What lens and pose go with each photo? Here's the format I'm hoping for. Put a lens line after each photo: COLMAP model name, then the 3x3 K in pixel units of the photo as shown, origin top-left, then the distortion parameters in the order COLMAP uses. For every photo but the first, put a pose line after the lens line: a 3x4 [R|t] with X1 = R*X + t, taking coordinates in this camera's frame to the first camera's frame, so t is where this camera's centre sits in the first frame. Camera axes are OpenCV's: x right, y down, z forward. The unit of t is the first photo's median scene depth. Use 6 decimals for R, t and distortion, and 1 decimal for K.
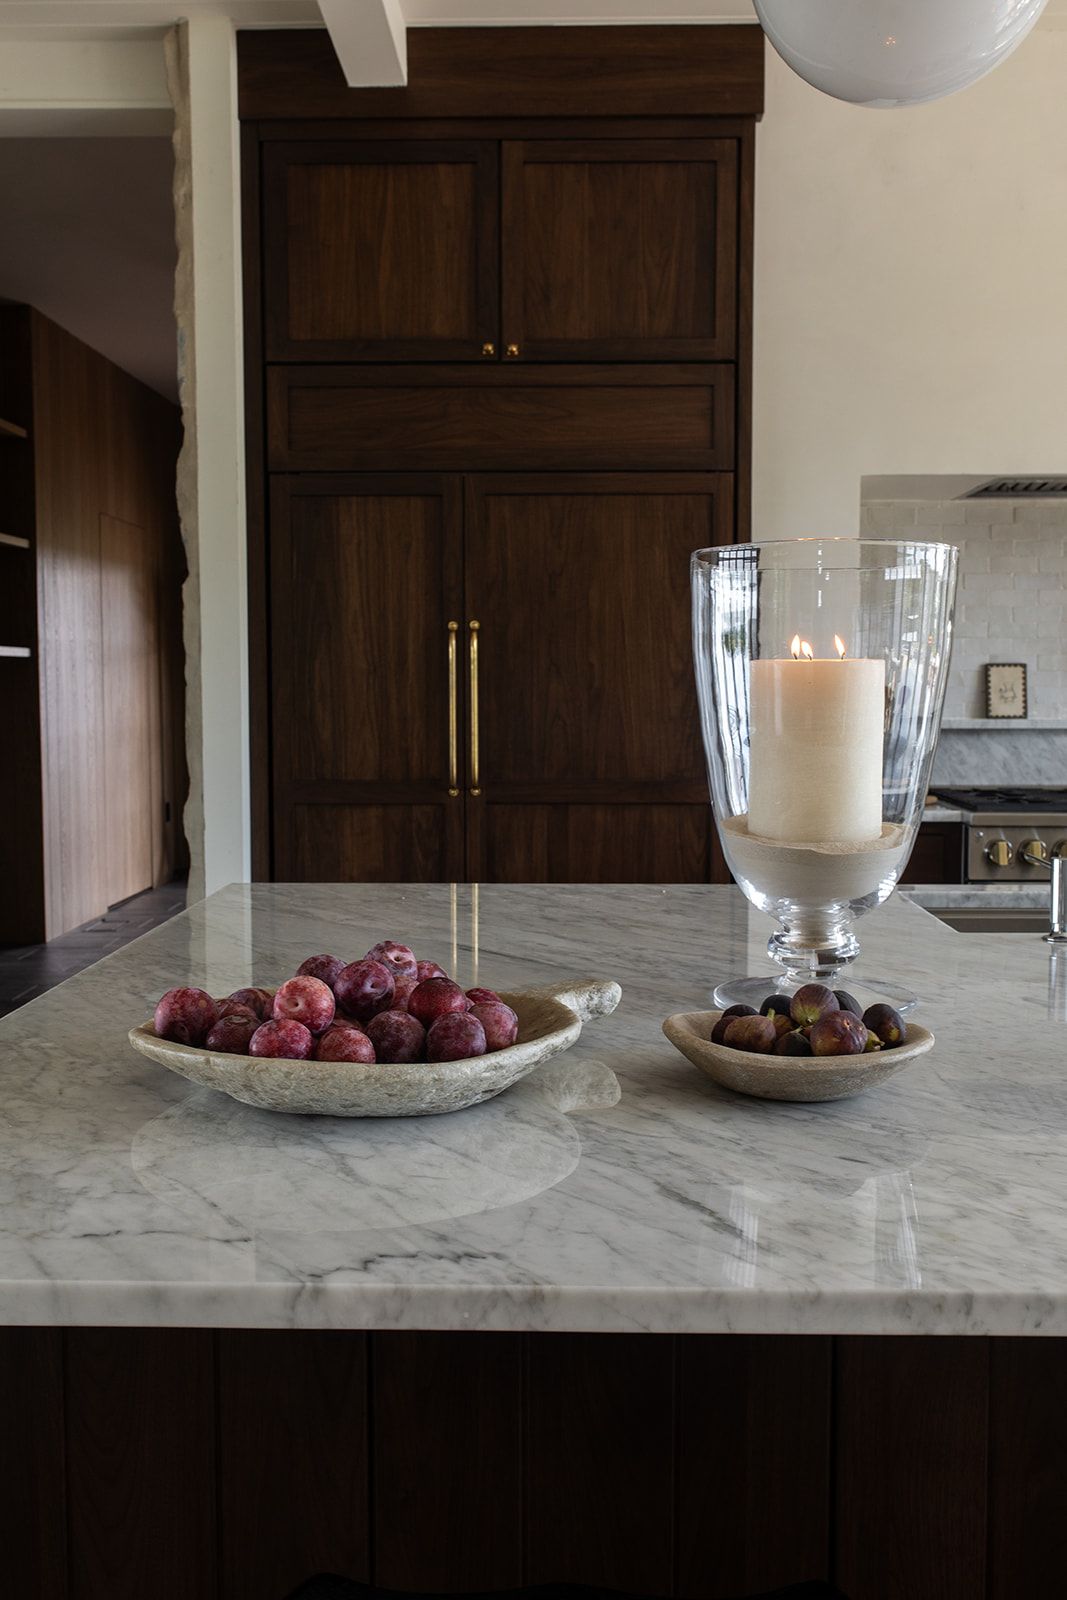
lens RADIAL K [[1556.8, 0, 533.5], [0, 1556.8, 800.0], [0, 0, 1]] dist [-0.000341, -0.003173]
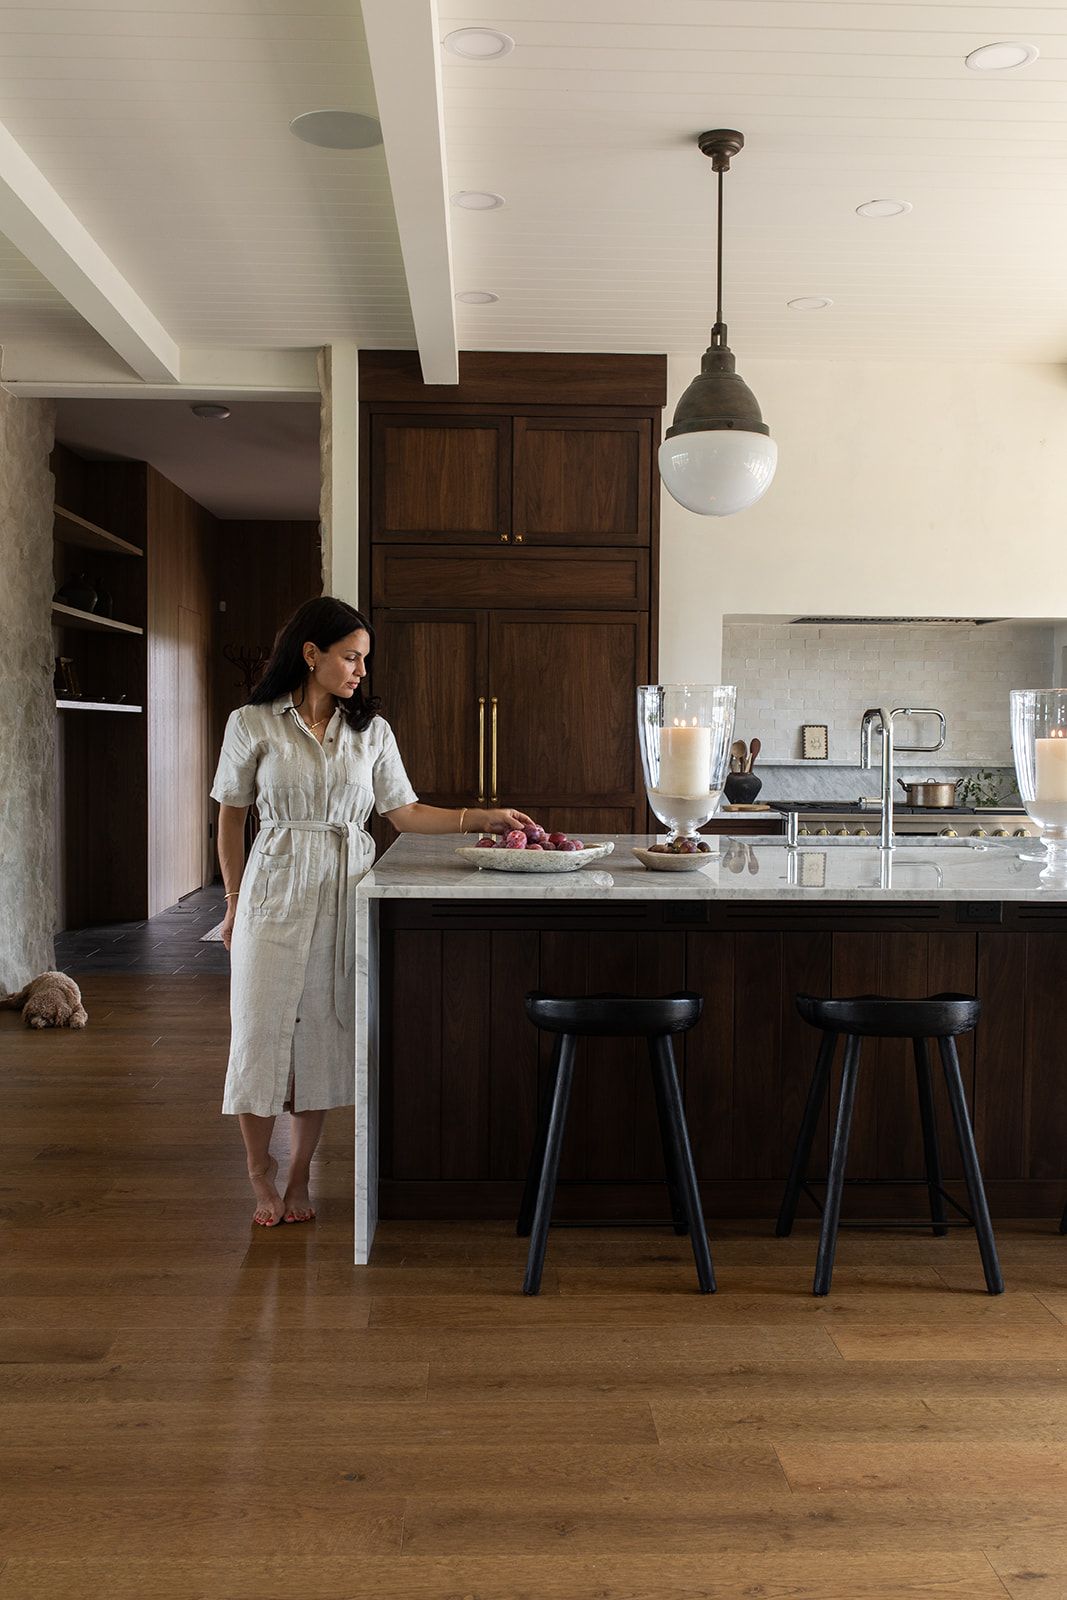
lens RADIAL K [[1498.6, 0, 533.5], [0, 1498.6, 800.0], [0, 0, 1]] dist [-0.004409, 0.001739]
pose [[0.998312, 0.006648, 0.057689, -0.089300], [-0.004858, 0.999504, -0.031125, 0.045925], [-0.057868, 0.030793, 0.997849, -0.616147]]
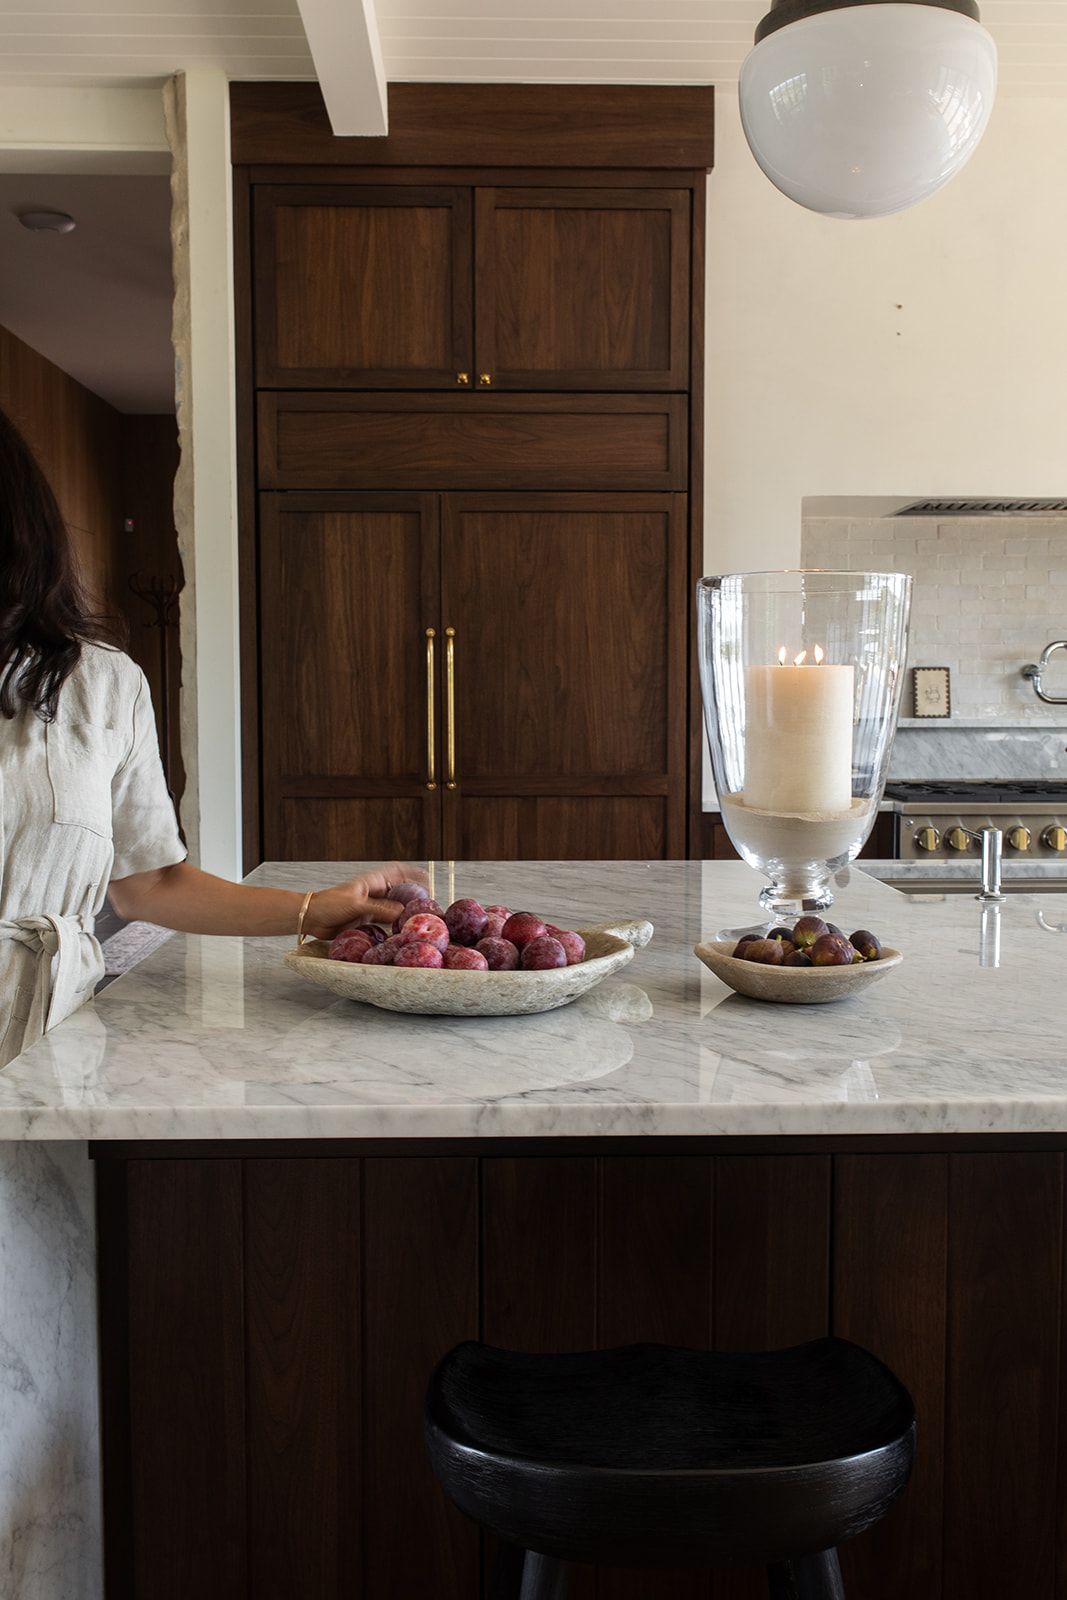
lens RADIAL K [[1570.1, 0, 533.5], [0, 1570.1, 800.0], [0, 0, 1]] dist [-0.001817, 0.001497]
pose [[0.998559, -0.003869, 0.053533, -0.039465], [0.003991, 0.999990, -0.002187, 0.007609], [-0.053524, 0.002398, 0.998564, -0.096933]]
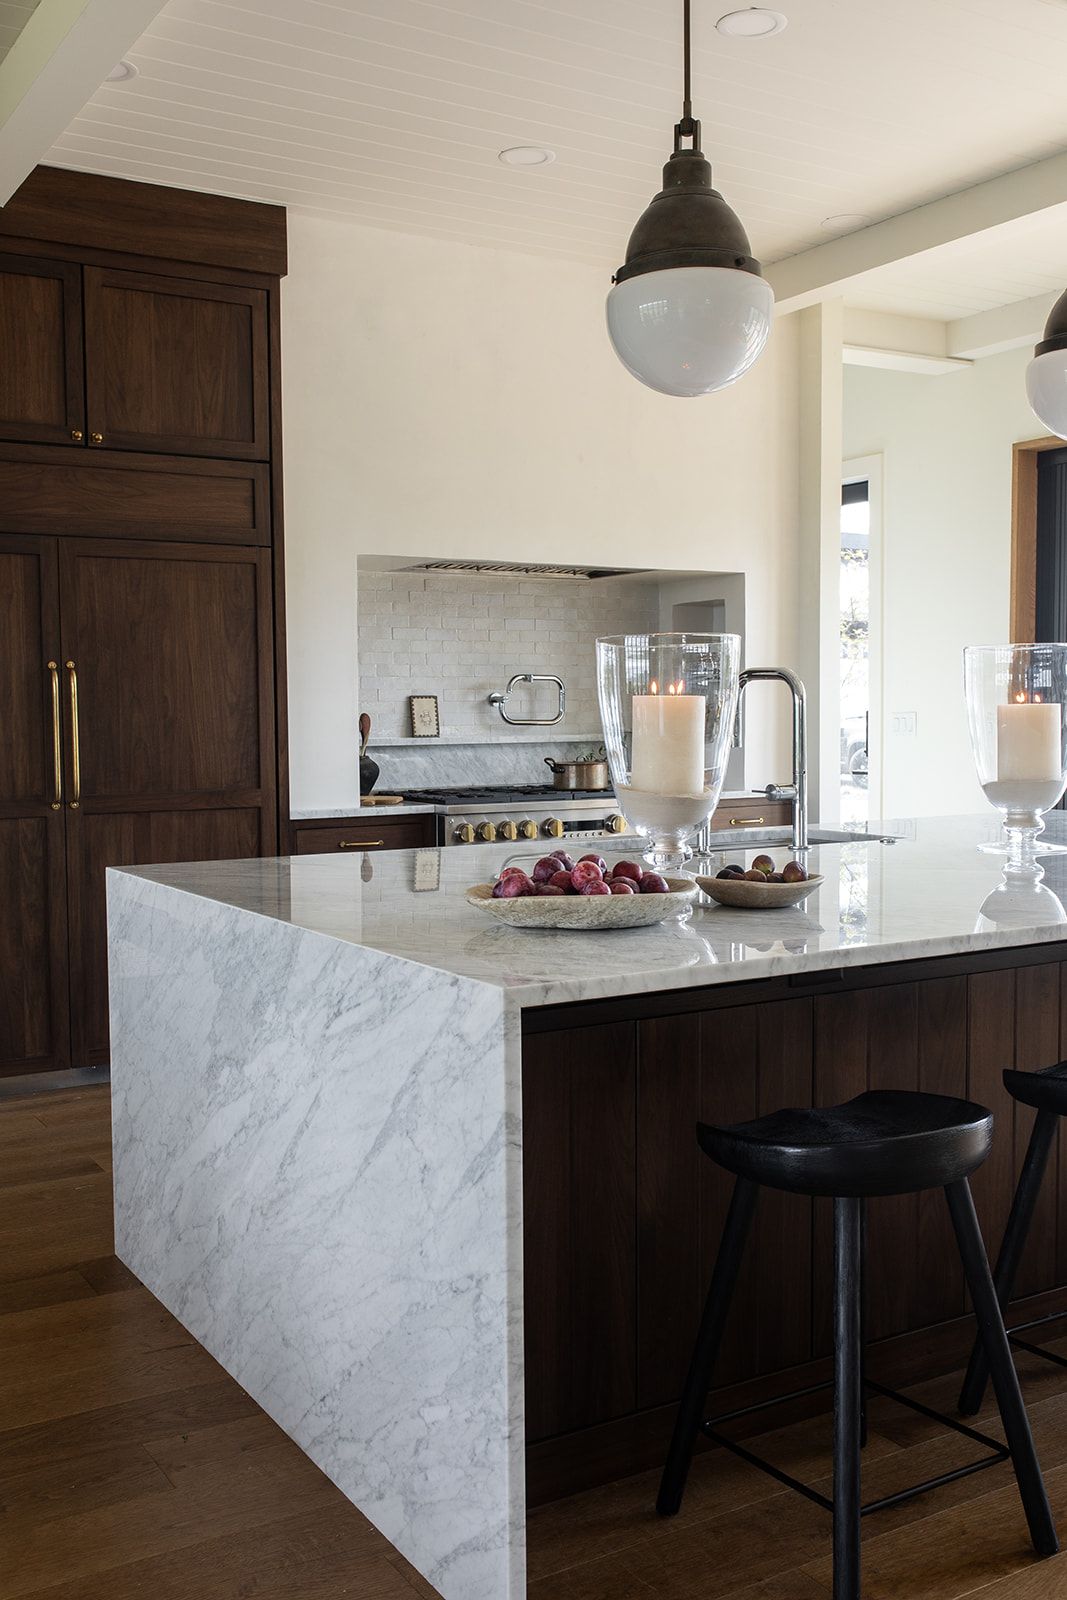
lens RADIAL K [[1534.4, 0, 533.5], [0, 1534.4, 800.0], [0, 0, 1]] dist [-0.005905, 0.008129]
pose [[0.841140, -0.038612, 0.539438, -0.380102], [0.048796, 0.998798, -0.004596, 0.013613], [-0.538612, 0.030188, 0.842013, -0.175676]]
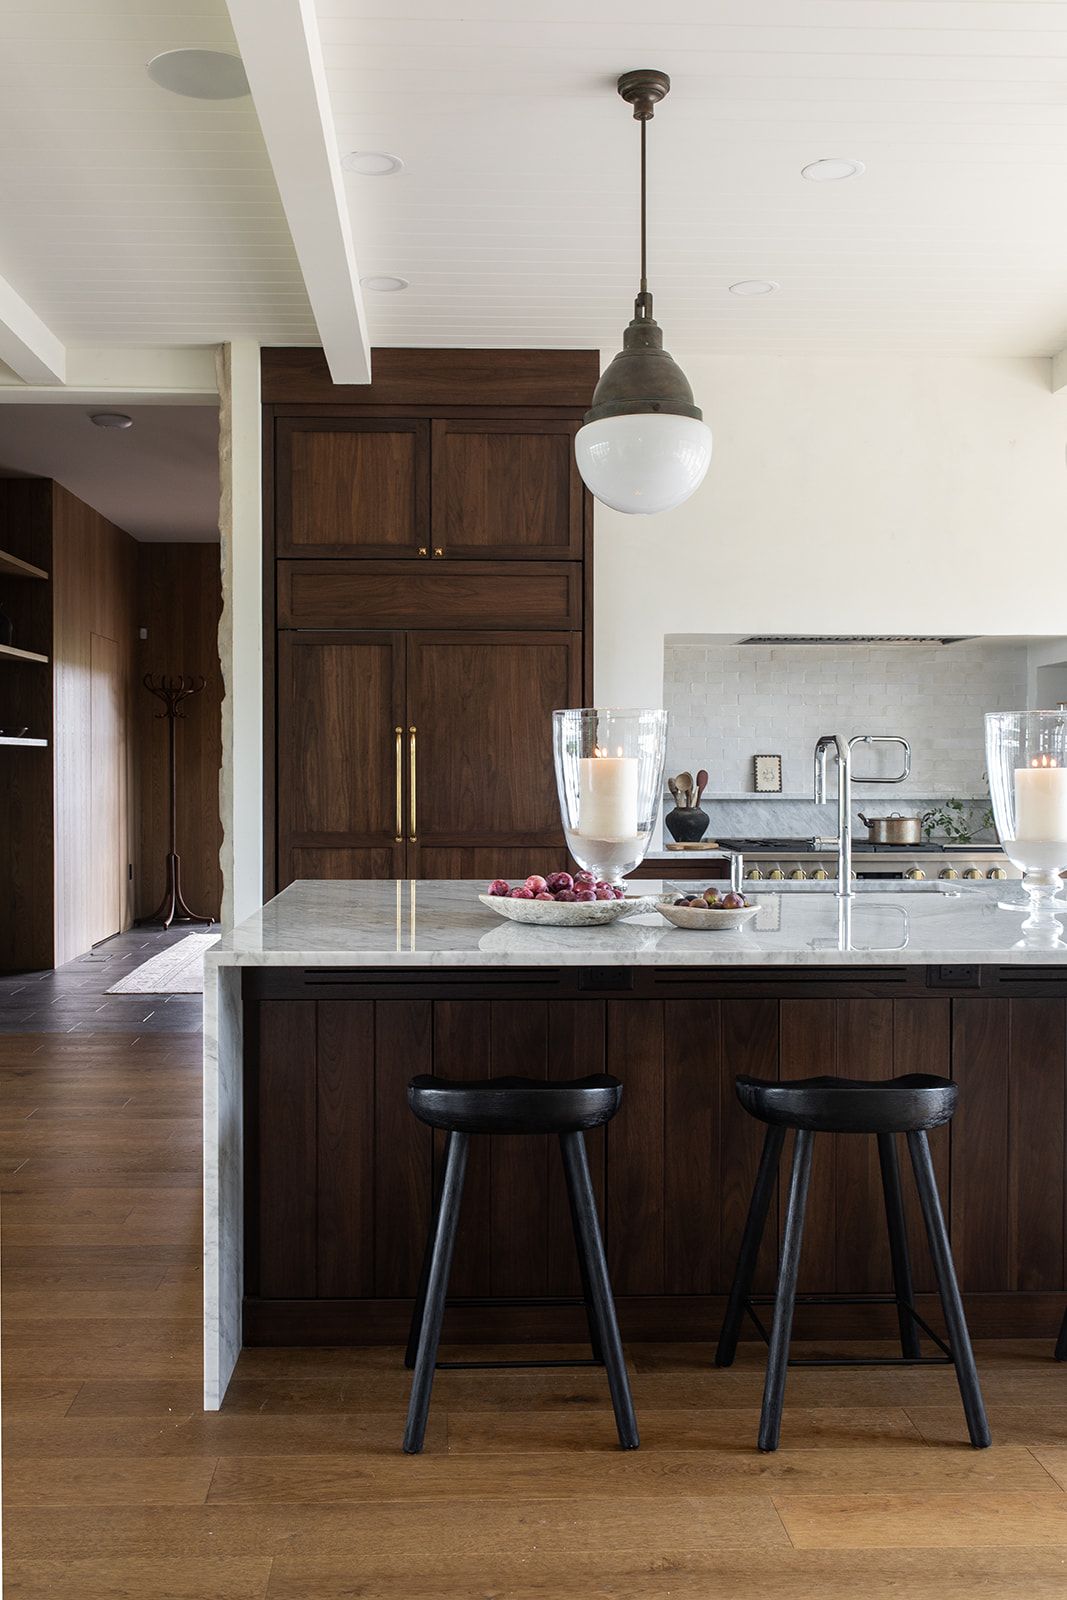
lens RADIAL K [[1521.0, 0, 491.3], [0, 1521.0, 800.2], [0, 0, 1]] dist [-0.004722, 0.000618]
pose [[0.998381, 0.000870, 0.056866, -0.046464], [0.002130, 0.998610, -0.052665, 0.035449], [-0.056833, 0.052701, 0.996992, -0.488501]]
